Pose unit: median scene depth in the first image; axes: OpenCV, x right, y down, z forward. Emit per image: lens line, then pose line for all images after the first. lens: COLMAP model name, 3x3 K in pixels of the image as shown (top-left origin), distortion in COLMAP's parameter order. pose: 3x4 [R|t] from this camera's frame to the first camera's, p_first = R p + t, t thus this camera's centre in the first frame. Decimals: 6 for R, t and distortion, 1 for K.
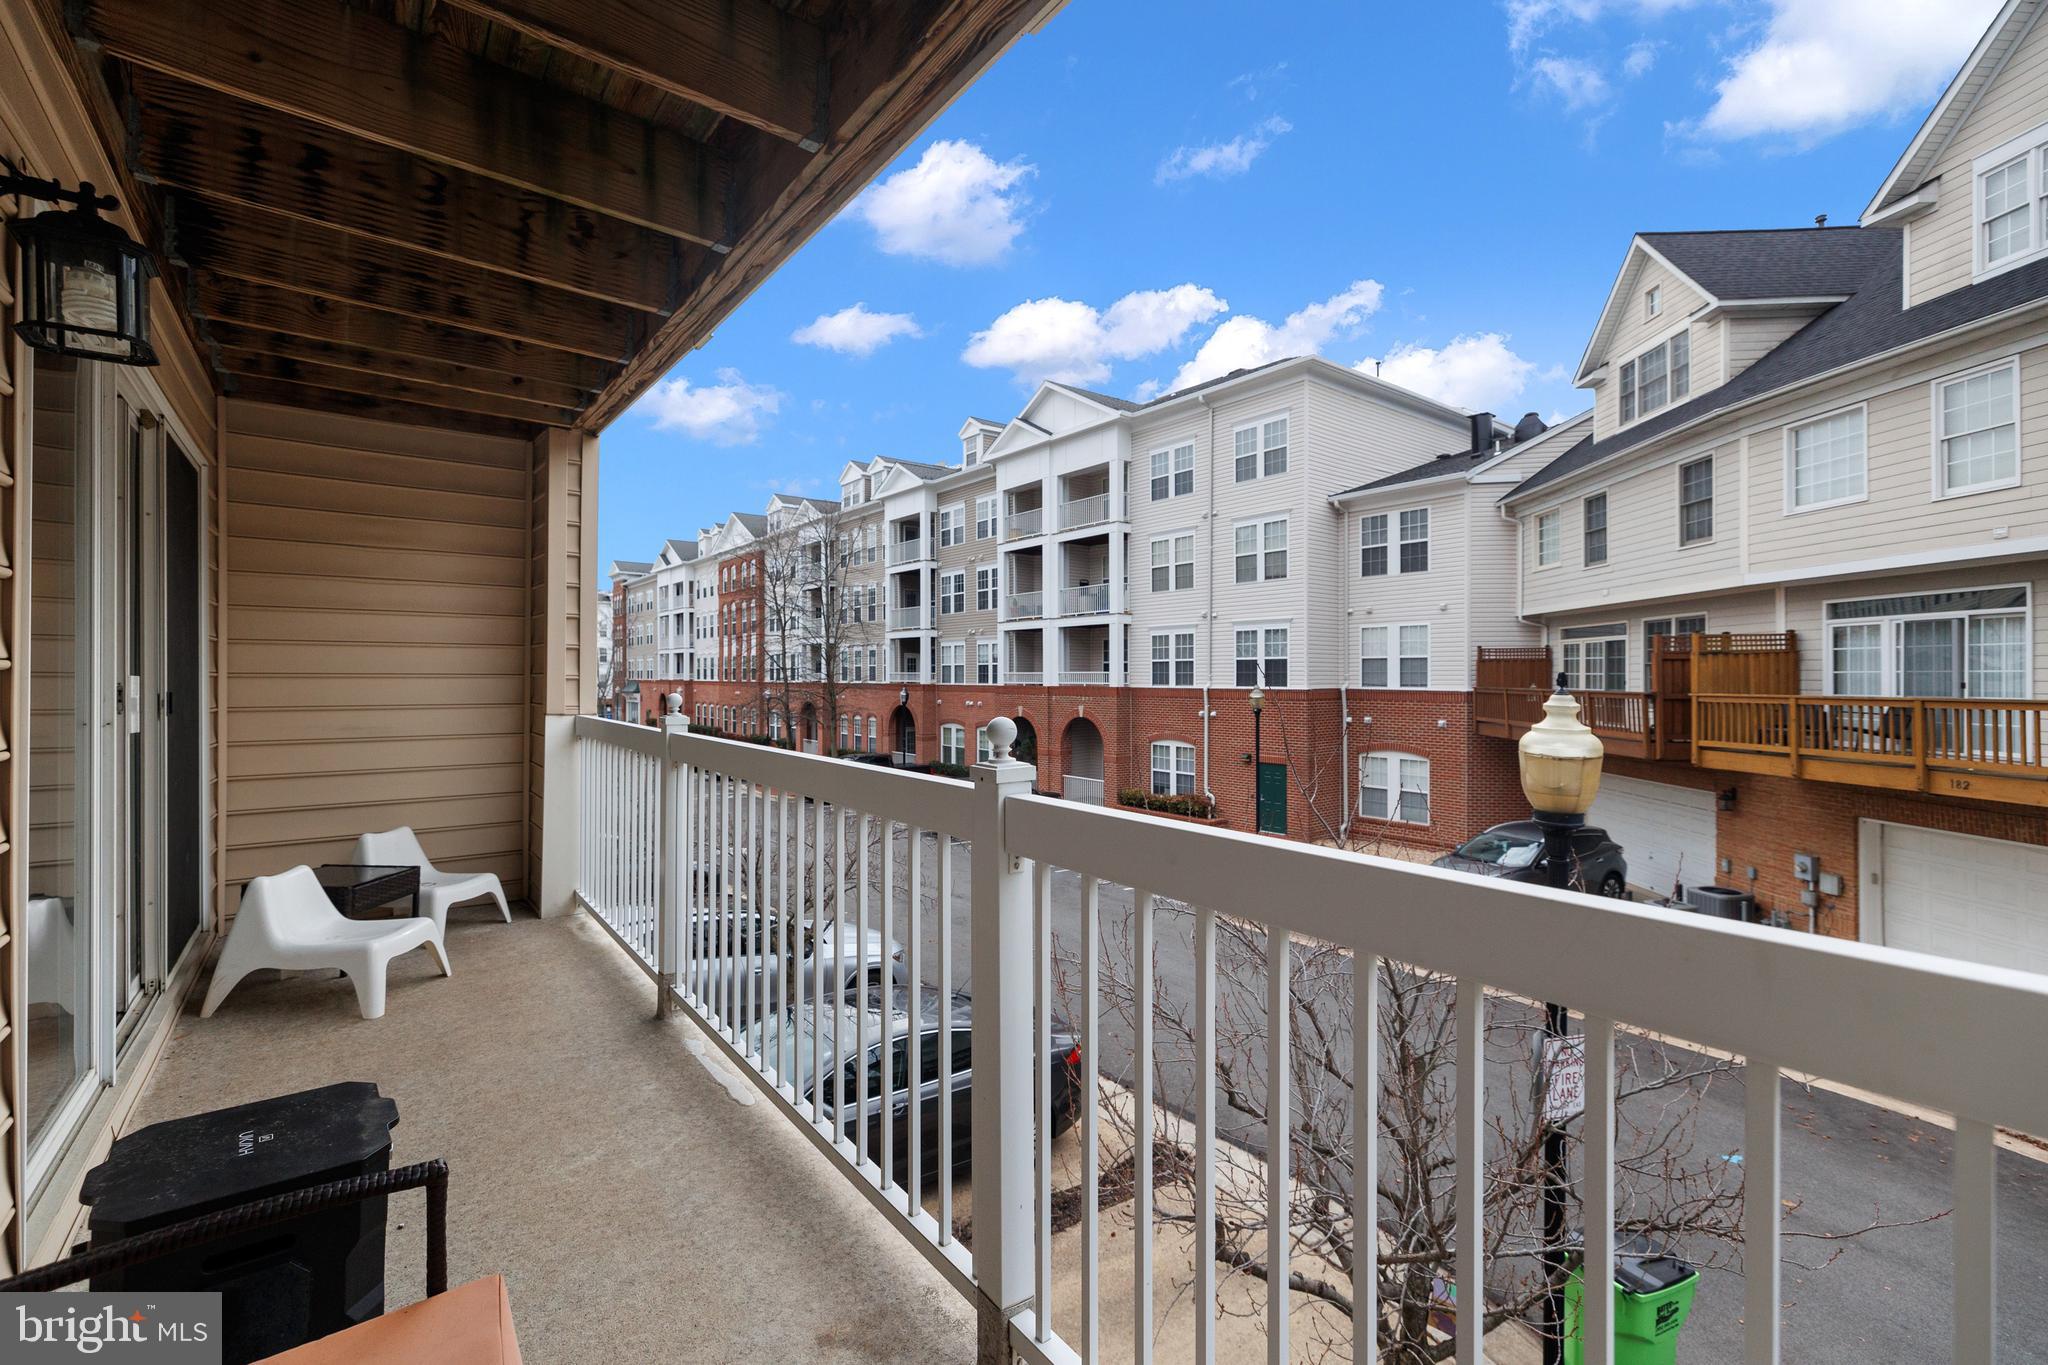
lens RADIAL K [[865.1, 0, 1017.5], [0, 865.1, 679.0], [0, 0, 1]] dist [-0.001651, -0.001271]
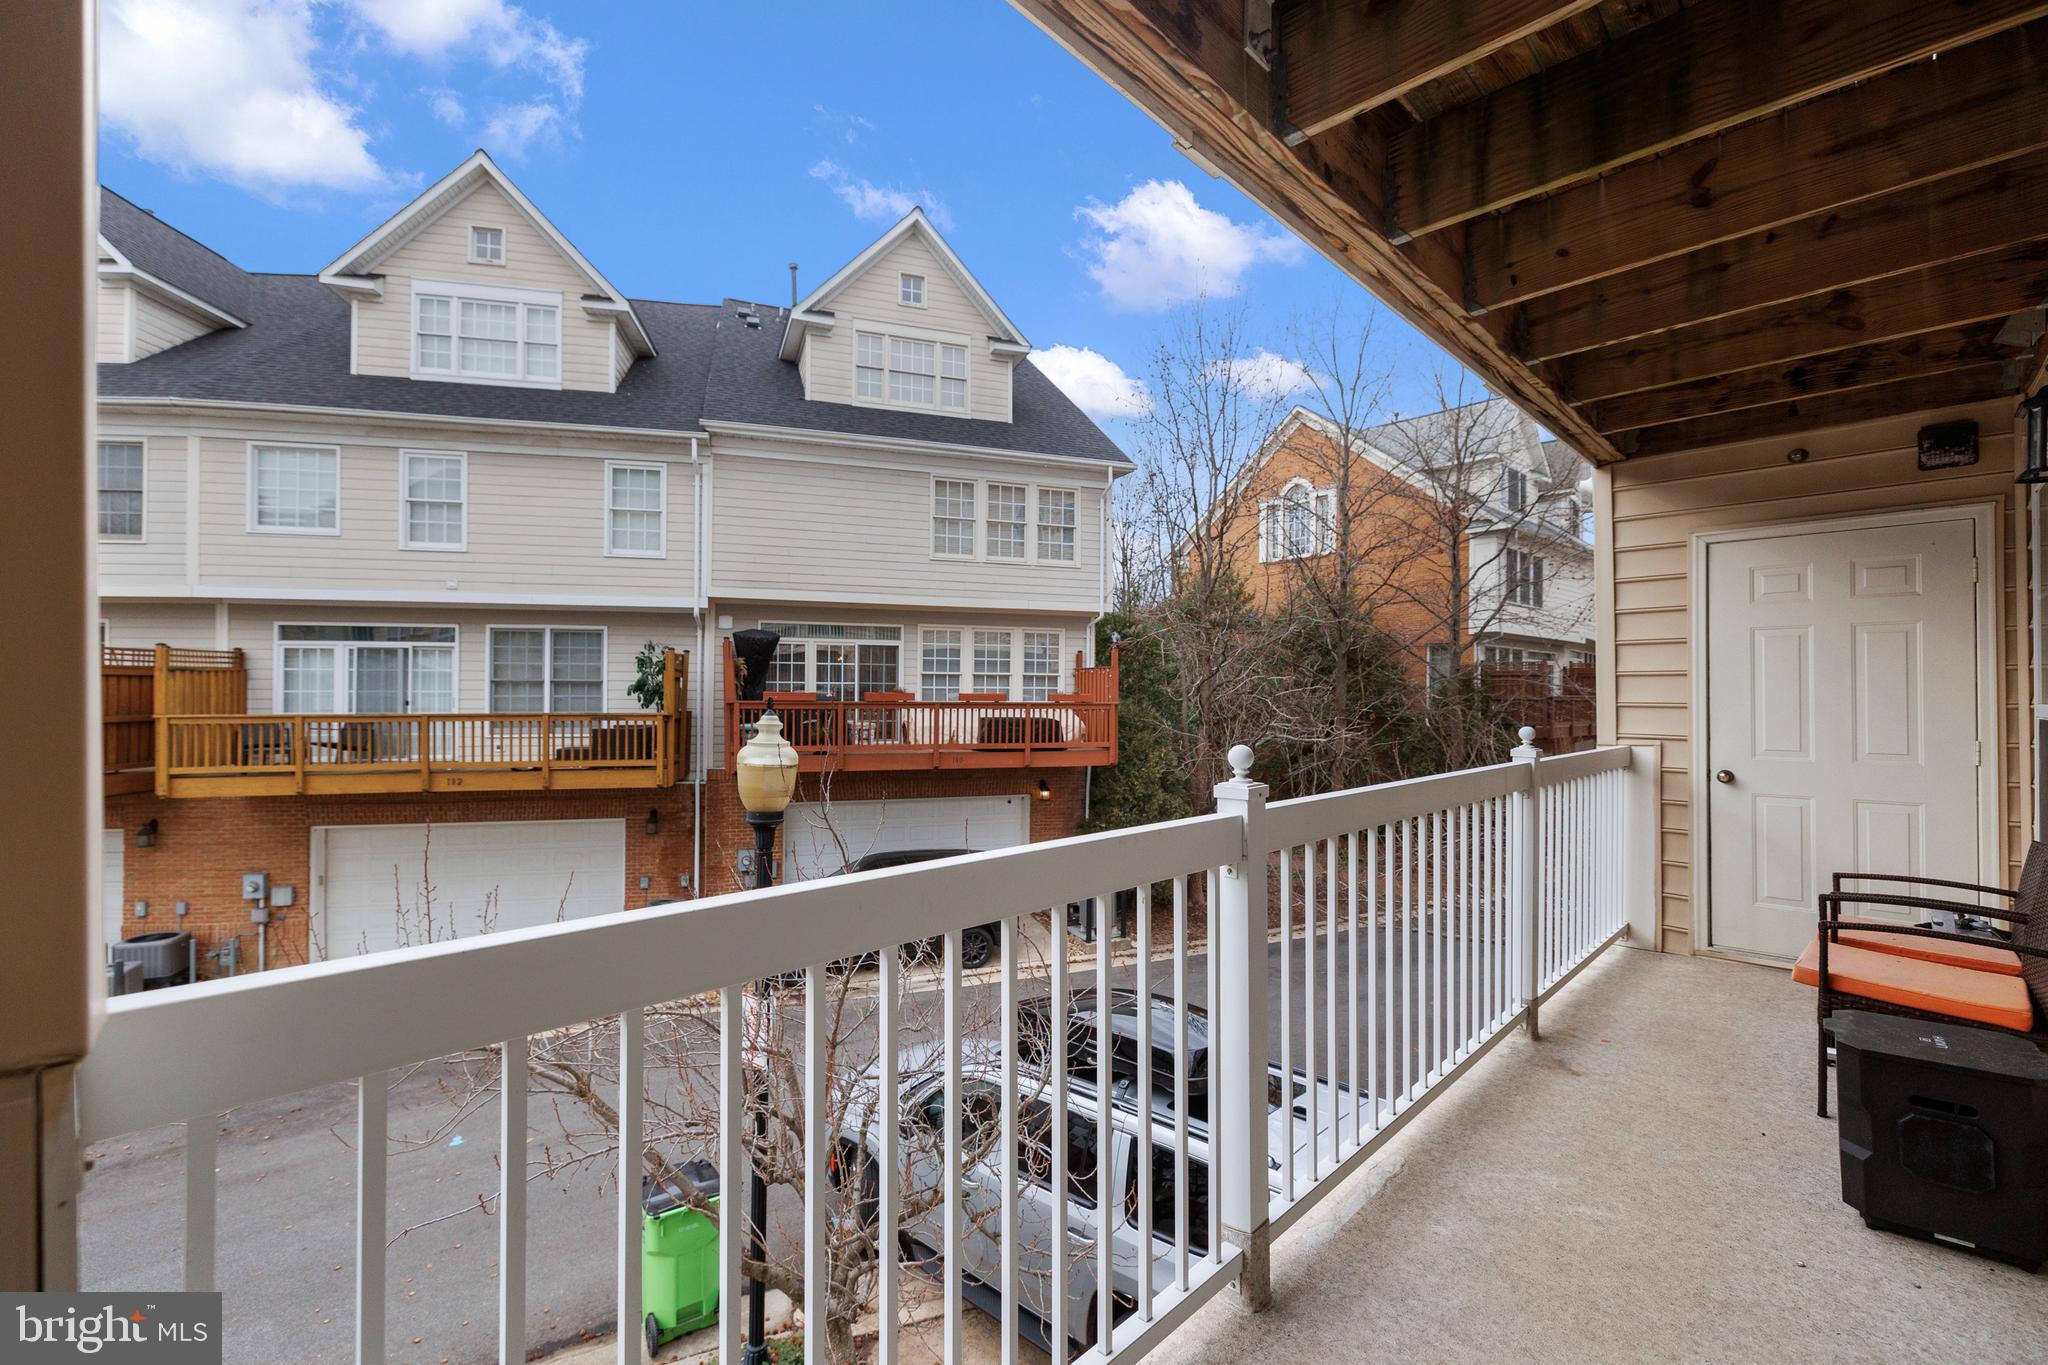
lens RADIAL K [[865.1, 0, 1020.9], [0, 865.1, 686.0], [0, 0, 1]] dist [-0.001651, -0.001271]
pose [[-0.142121, 0.009342, 0.989805, -0.214653], [0.001043, 0.999956, -0.009288, -0.003809], [-0.989849, -0.000288, -0.142124, 0.276732]]
